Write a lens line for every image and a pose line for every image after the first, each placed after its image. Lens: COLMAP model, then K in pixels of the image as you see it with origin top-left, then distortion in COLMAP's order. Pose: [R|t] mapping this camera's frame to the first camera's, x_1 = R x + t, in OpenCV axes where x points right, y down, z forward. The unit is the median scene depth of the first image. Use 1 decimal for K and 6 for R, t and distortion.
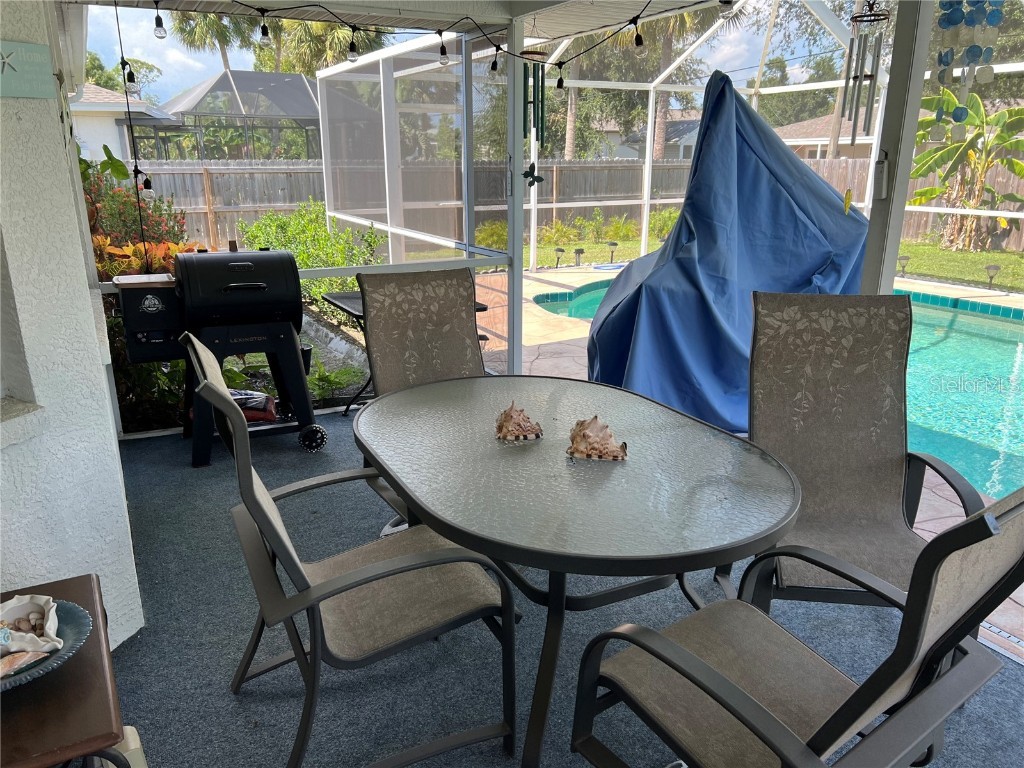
lens RADIAL K [[769.8, 0, 509.8], [0, 769.8, 390.3], [0, 0, 1]] dist [0.071831, -0.089887]
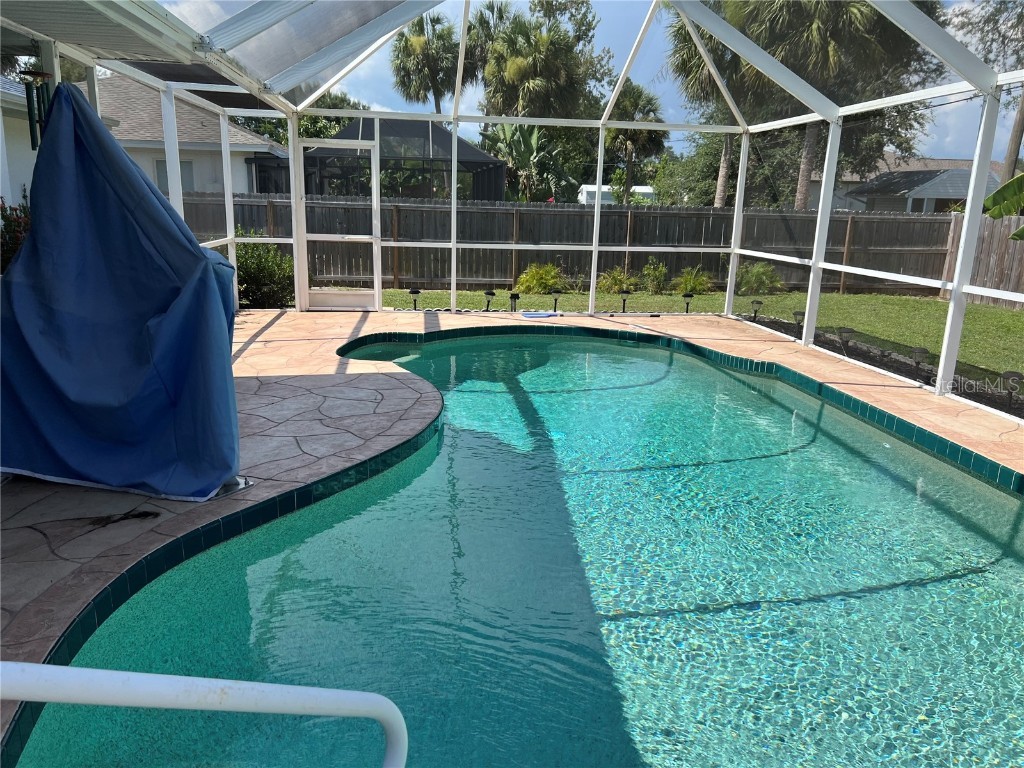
lens RADIAL K [[769.8, 0, 509.8], [0, 769.8, 390.3], [0, 0, 1]] dist [0.071831, -0.089887]
pose [[0.939762, 0.109372, -0.323861, 0.306283], [-0.127925, 0.991112, -0.036496, -0.024425], [0.316991, 0.075727, 0.945401, 0.093528]]
